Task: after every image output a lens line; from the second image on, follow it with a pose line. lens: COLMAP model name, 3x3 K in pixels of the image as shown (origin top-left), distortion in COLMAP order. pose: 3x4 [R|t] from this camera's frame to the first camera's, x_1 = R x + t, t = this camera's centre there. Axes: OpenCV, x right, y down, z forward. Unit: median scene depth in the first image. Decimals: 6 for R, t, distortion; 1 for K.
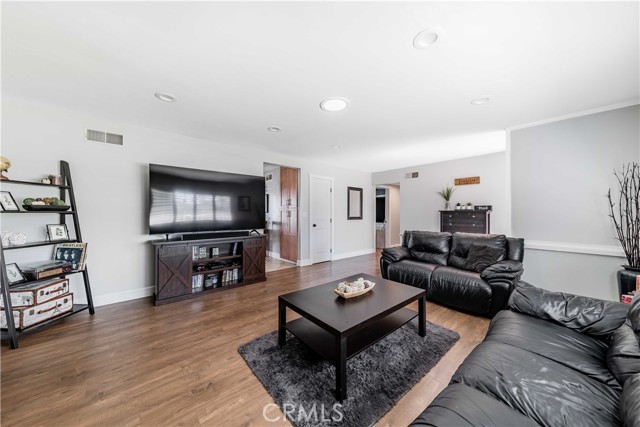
lens RADIAL K [[222.3, 0, 318.7], [0, 222.3, 212.4], [0, 0, 1]] dist [-0.000411, -0.000984]
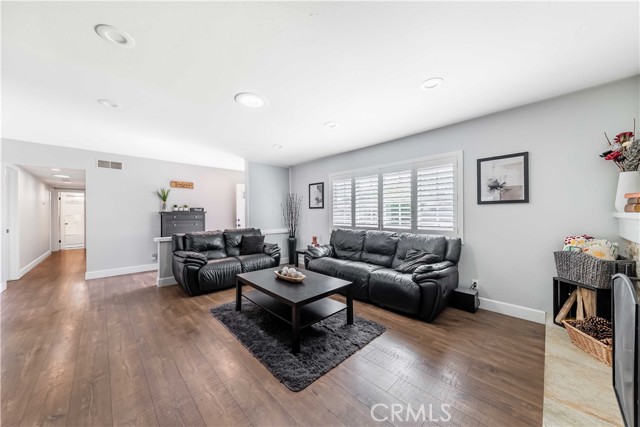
lens RADIAL K [[222.3, 0, 321.5], [0, 222.3, 212.7], [0, 0, 1]] dist [-0.000411, -0.000984]
pose [[-0.065448, 0.002135, 0.997854, -0.515539], [0.002010, 0.999996, -0.002008, -0.000980], [-0.997854, 0.001874, -0.065452, 0.434563]]
